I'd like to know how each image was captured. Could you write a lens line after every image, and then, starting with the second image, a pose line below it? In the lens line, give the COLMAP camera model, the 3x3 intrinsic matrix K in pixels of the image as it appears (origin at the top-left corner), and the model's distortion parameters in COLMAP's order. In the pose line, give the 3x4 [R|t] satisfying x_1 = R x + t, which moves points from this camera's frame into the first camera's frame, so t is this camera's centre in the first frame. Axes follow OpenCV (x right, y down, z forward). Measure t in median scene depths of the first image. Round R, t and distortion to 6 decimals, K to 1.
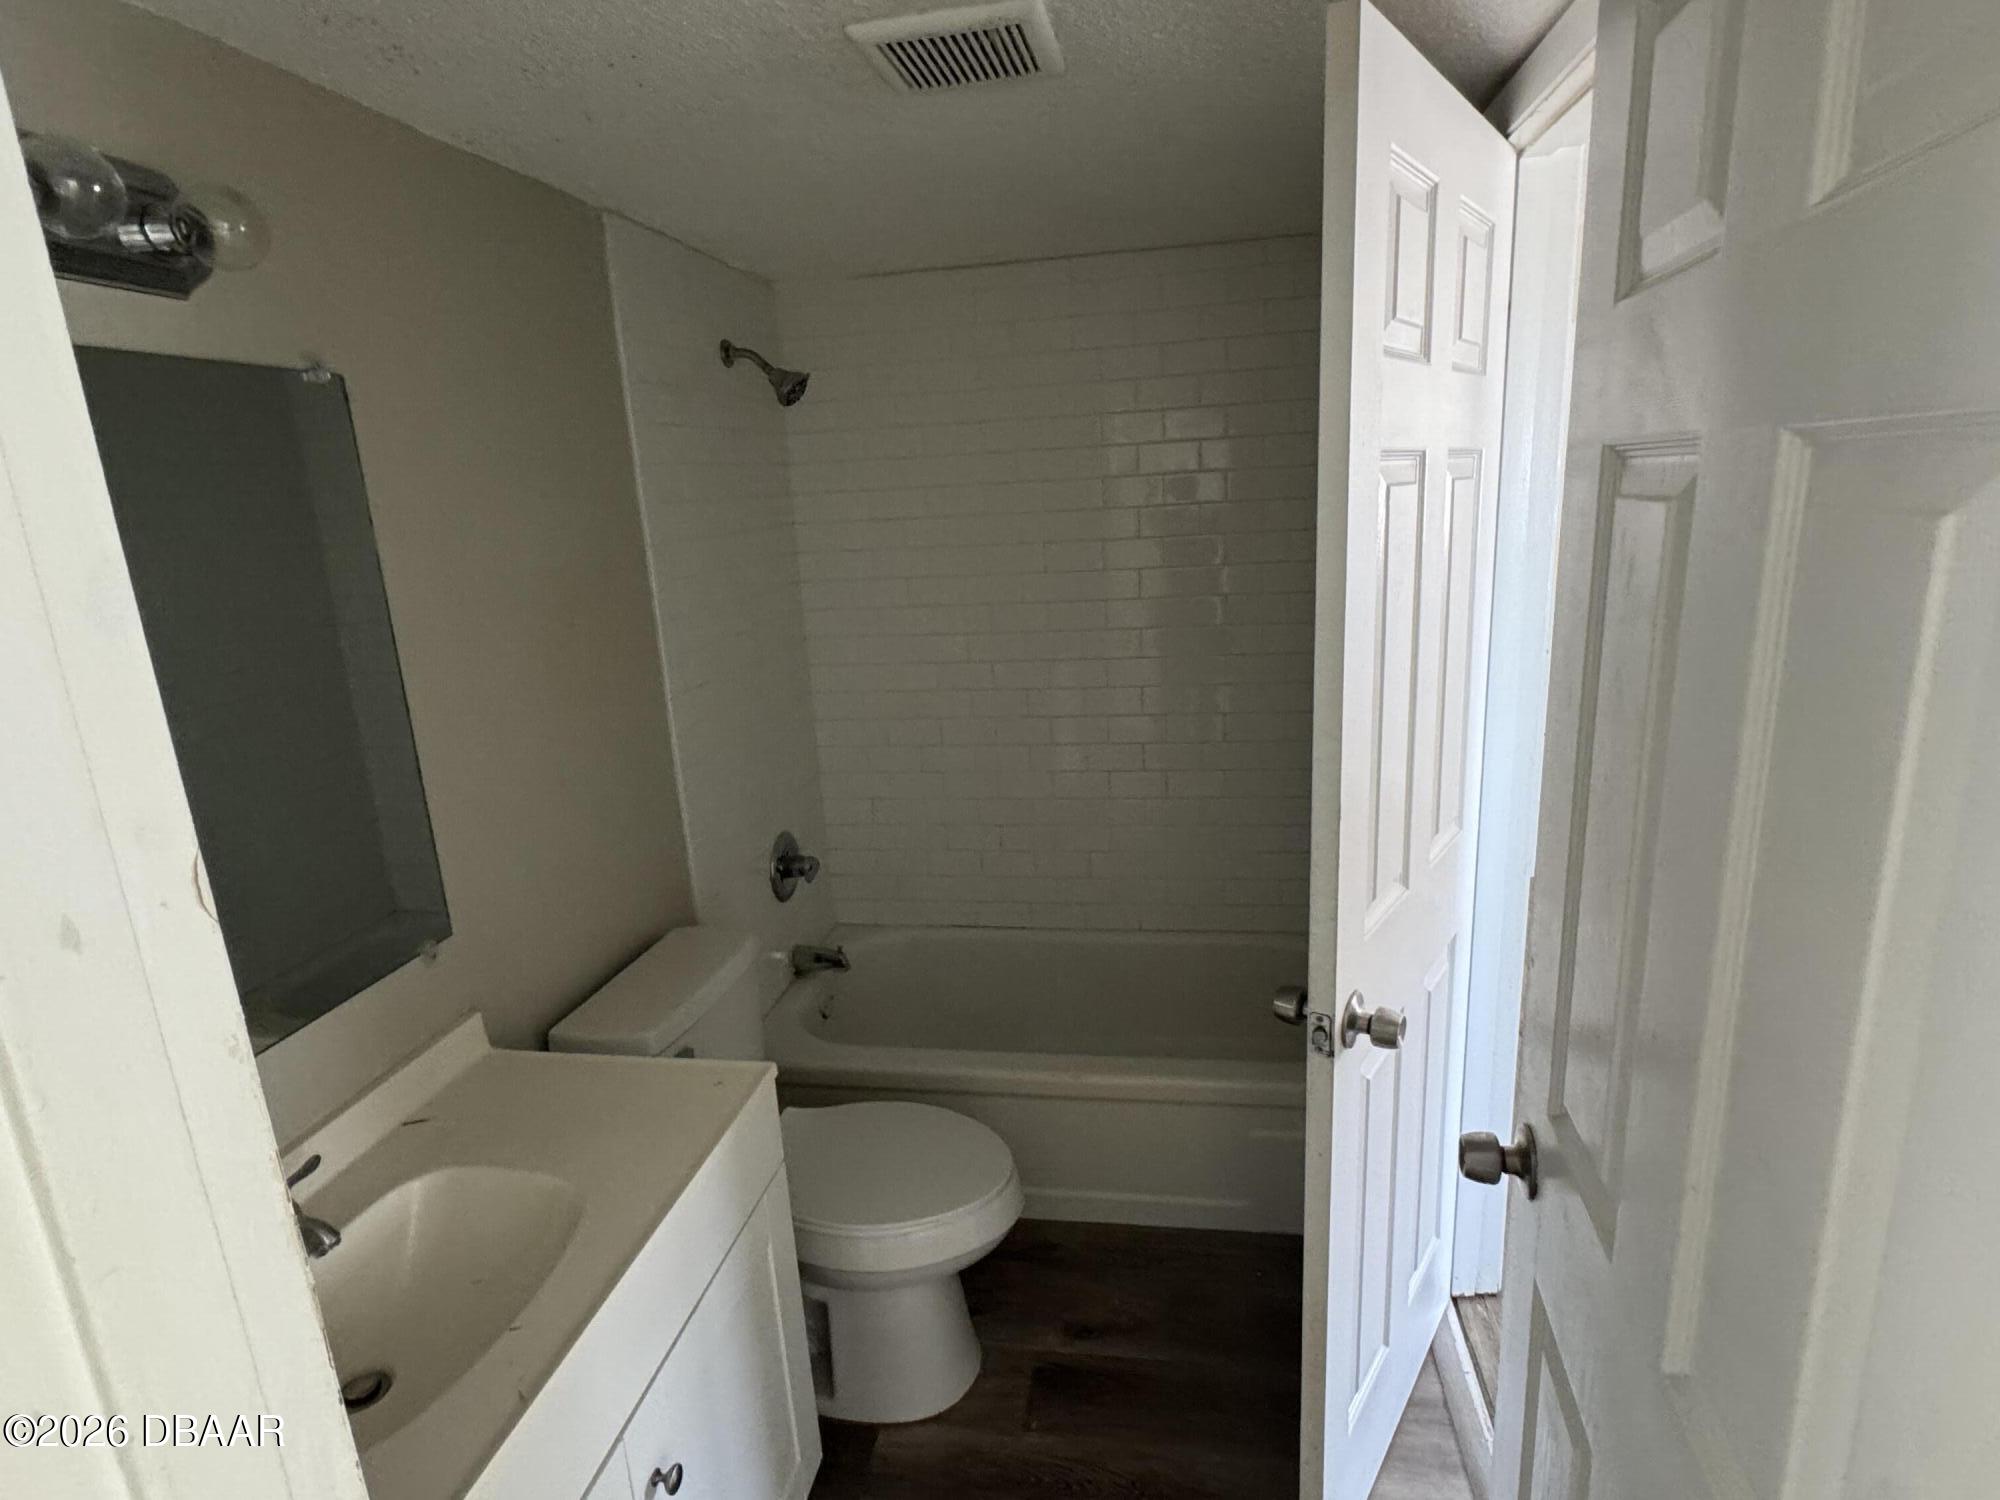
lens RADIAL K [[1066.7, 0, 1000.0], [0, 1066.7, 750.0], [0, 0, 1]] dist [-0.002192, 0.000247]
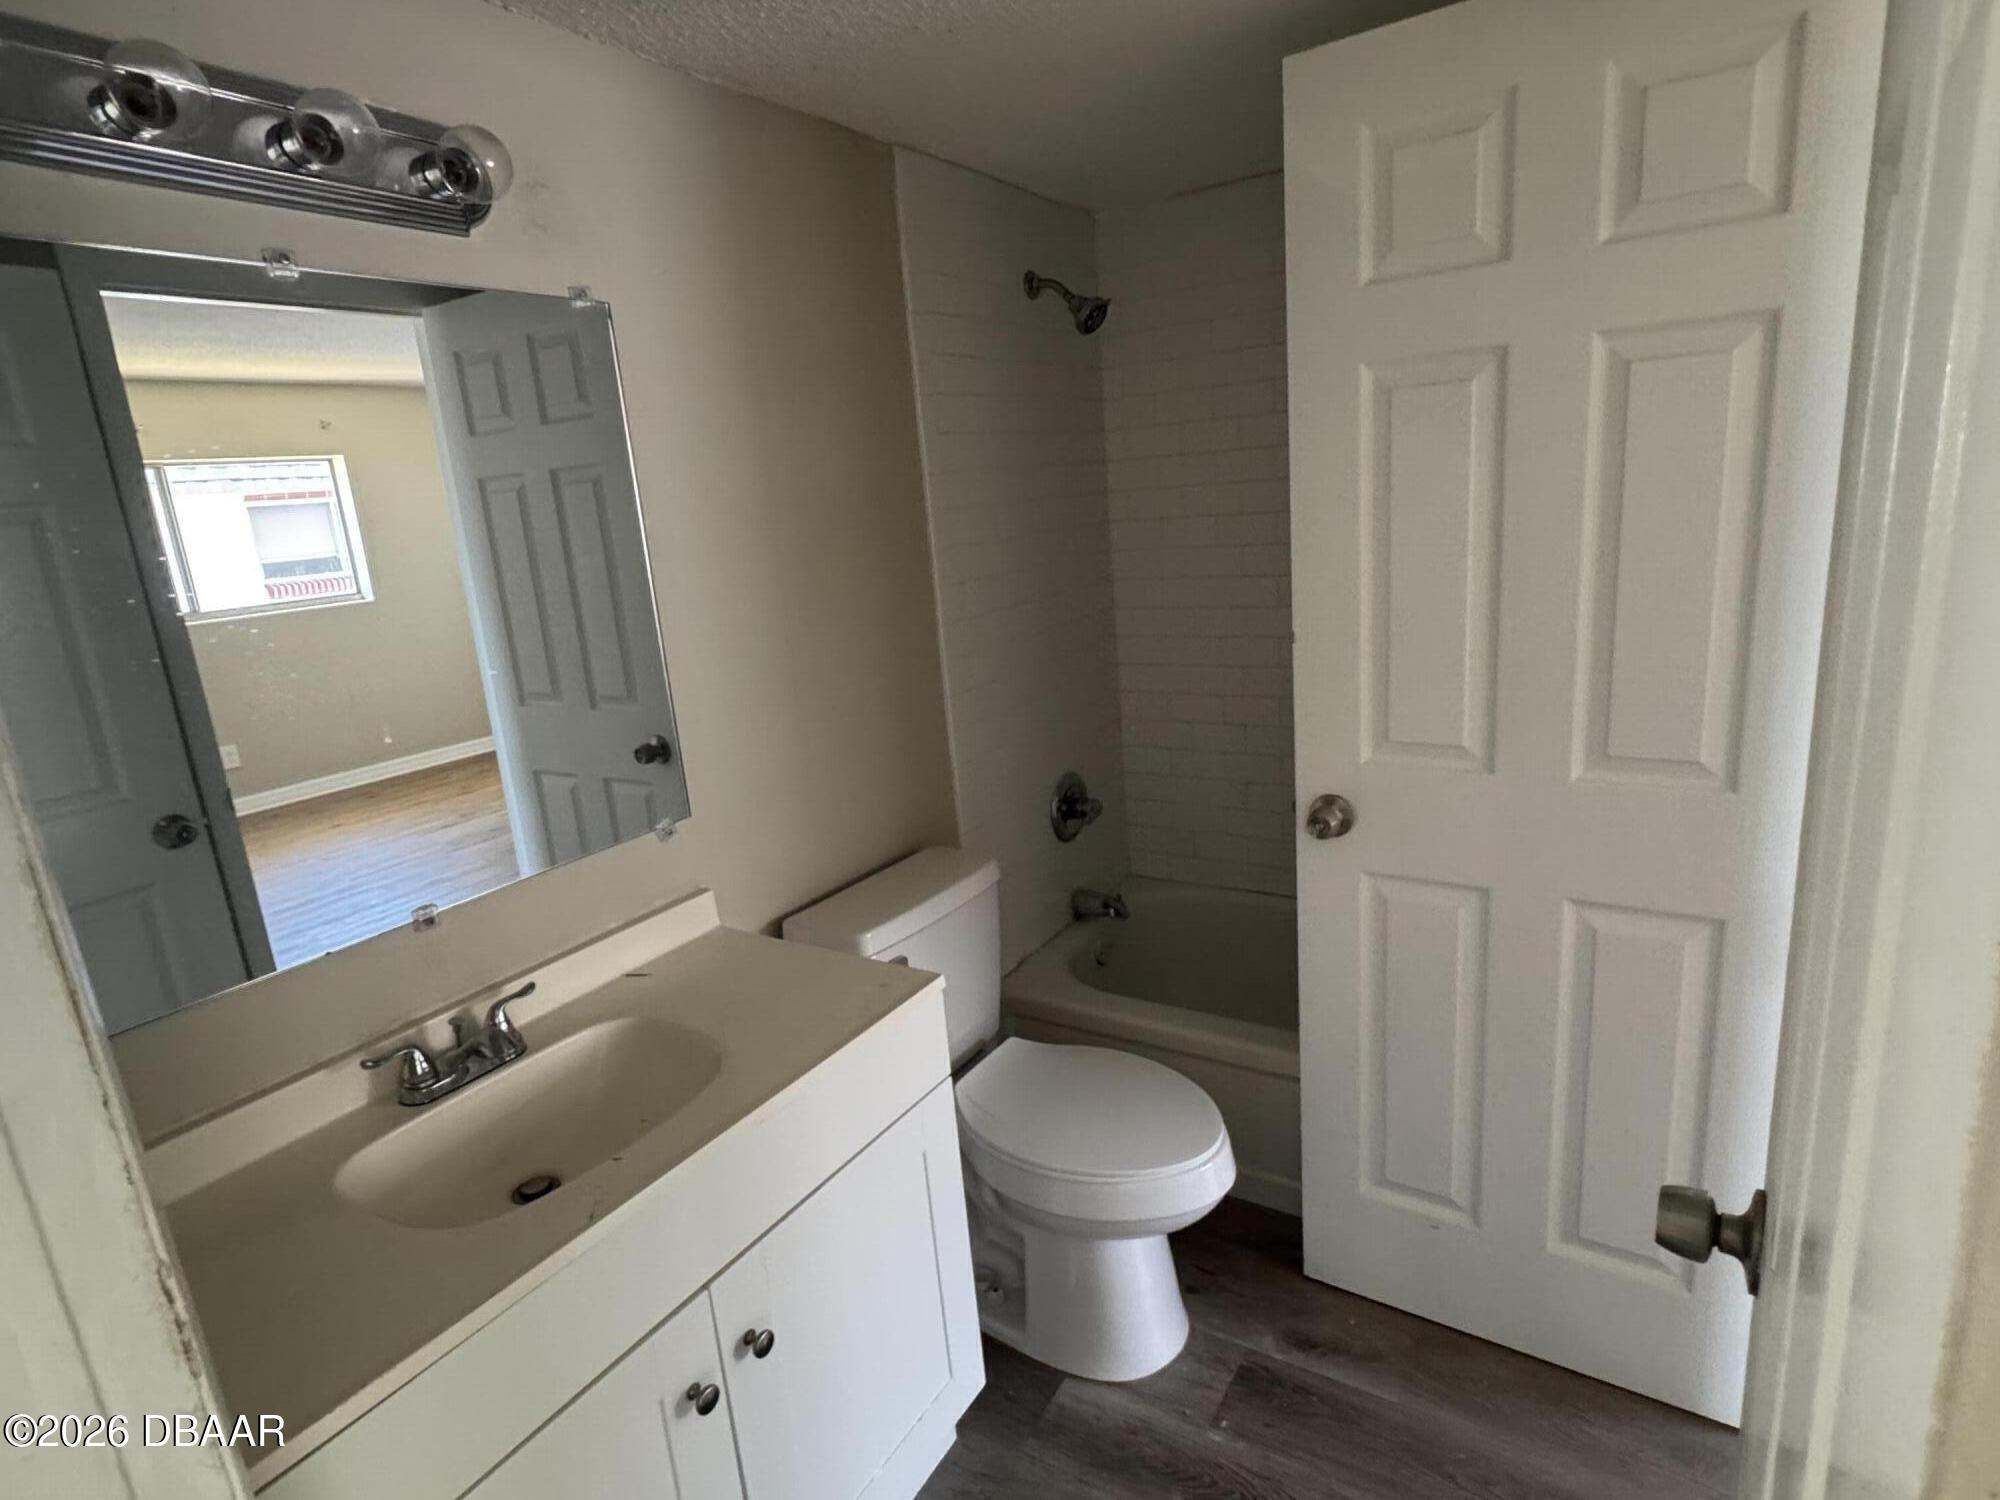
lens RADIAL K [[1057.9, 0, 1000.0], [0, 1057.9, 750.0], [0, 0, 1]] dist [-0.003566, -0.001211]
pose [[0.919857, 0.070097, -0.385939, 0.137277], [-0.062826, 0.997529, 0.031435, 0.034766], [0.387189, -0.004669, 0.921989, 0.079773]]
